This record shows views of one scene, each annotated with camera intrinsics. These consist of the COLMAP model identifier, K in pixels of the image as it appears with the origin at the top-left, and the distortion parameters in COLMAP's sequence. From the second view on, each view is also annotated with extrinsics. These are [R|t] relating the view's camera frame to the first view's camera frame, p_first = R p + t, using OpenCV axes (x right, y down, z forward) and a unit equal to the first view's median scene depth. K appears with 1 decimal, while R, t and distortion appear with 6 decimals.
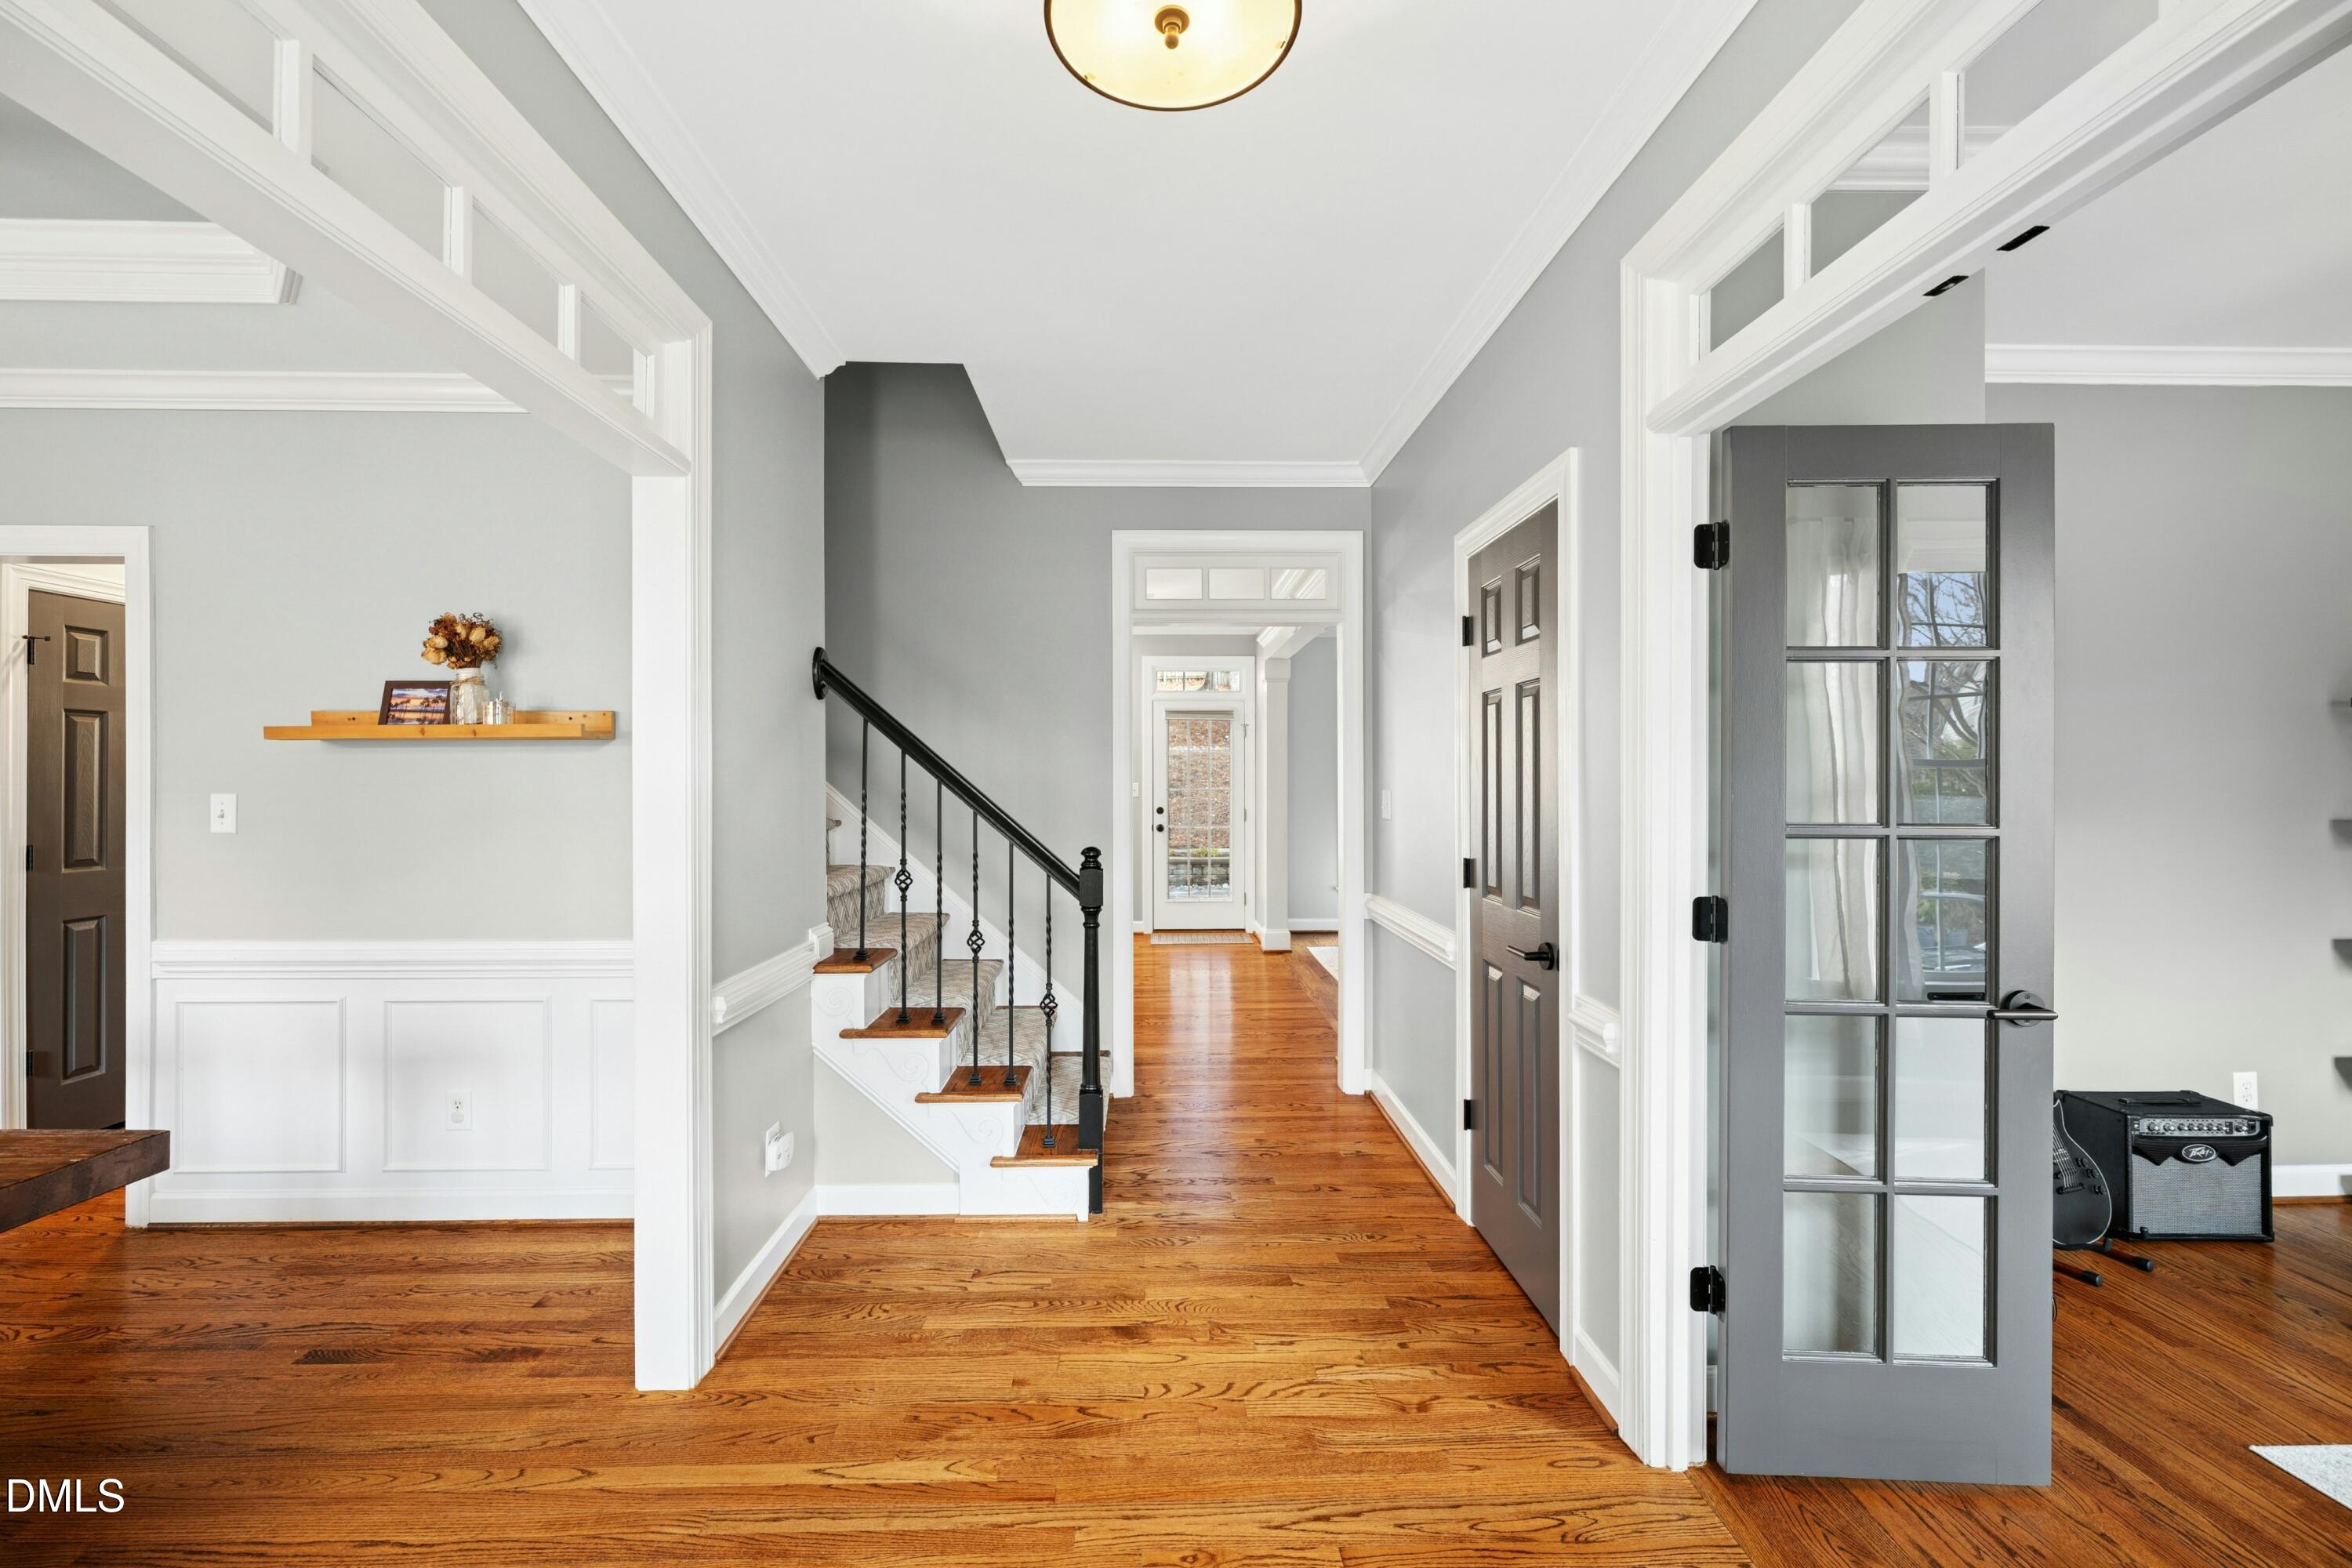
lens RADIAL K [[921.6, 0, 1170.5], [0, 921.6, 780.4], [0, 0, 1]] dist [-0.002911, 0.000350]
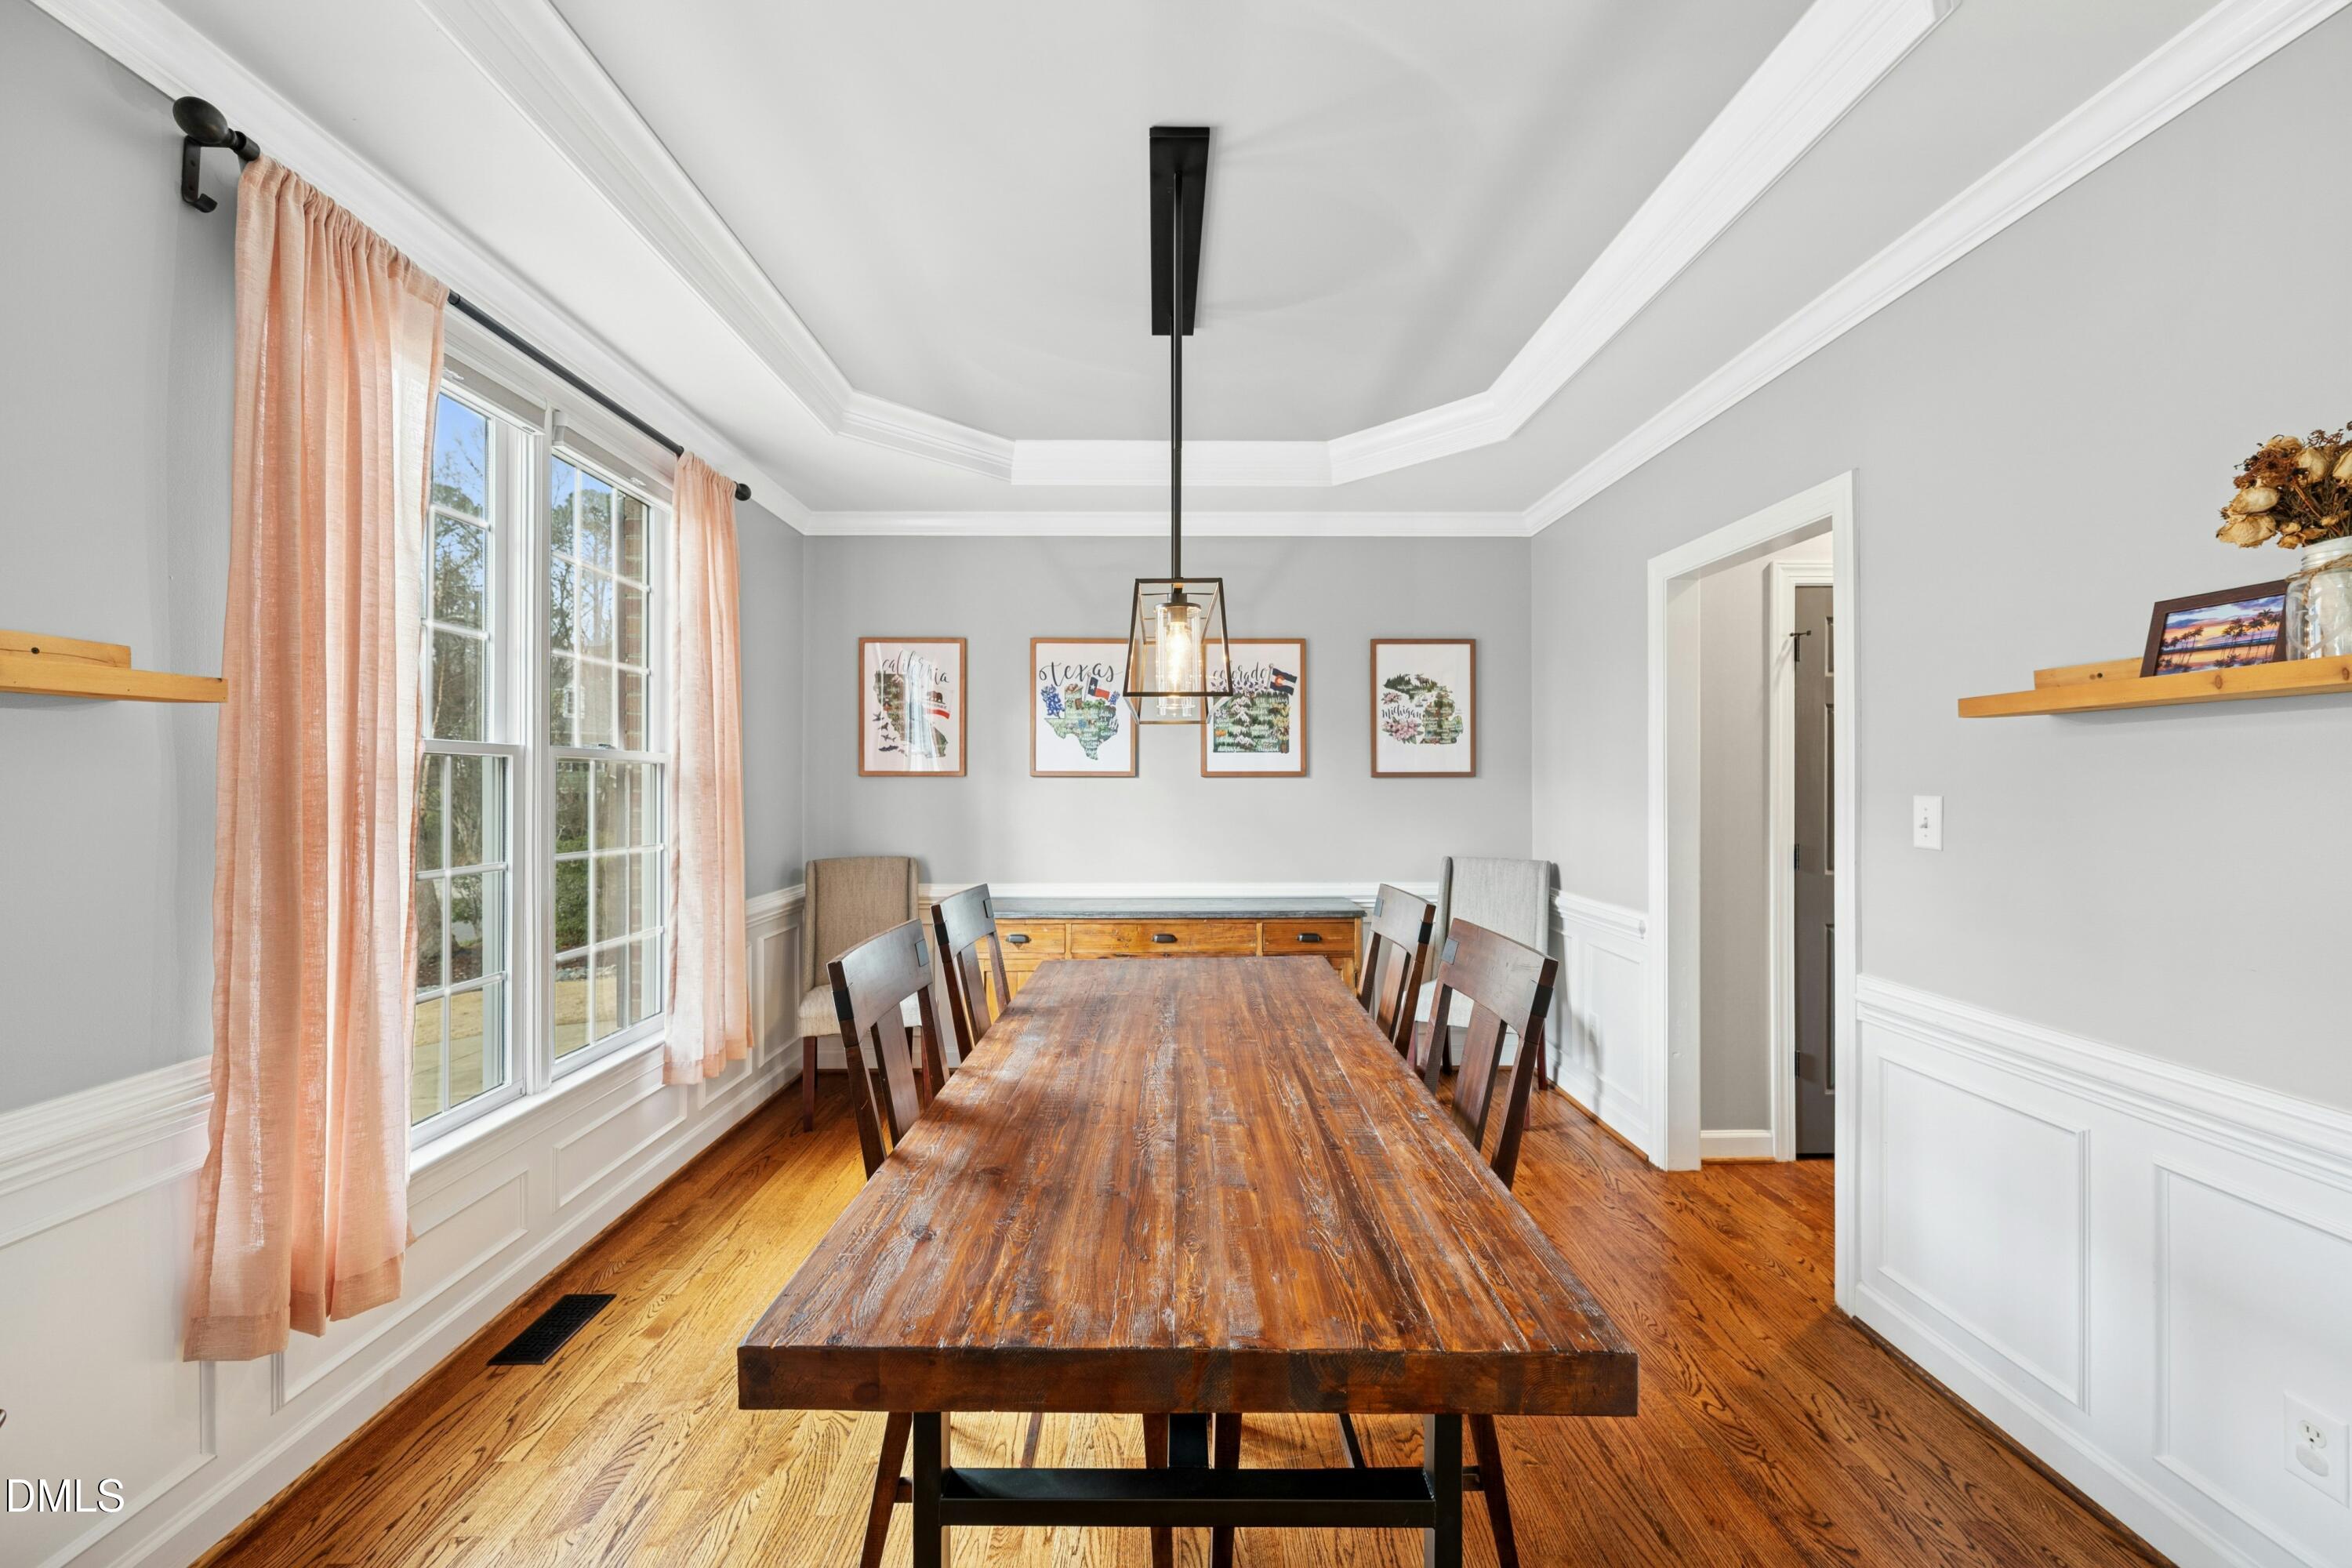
lens RADIAL K [[921.6, 0, 1172.8], [0, 921.6, 777.5], [0, 0, 1]] dist [-0.002911, 0.000350]
pose [[-0.019907, -0.002808, -0.999798, -0.273568], [0.000700, 0.999996, -0.002822, 0.001384], [0.999802, -0.000756, -0.019904, 0.404342]]
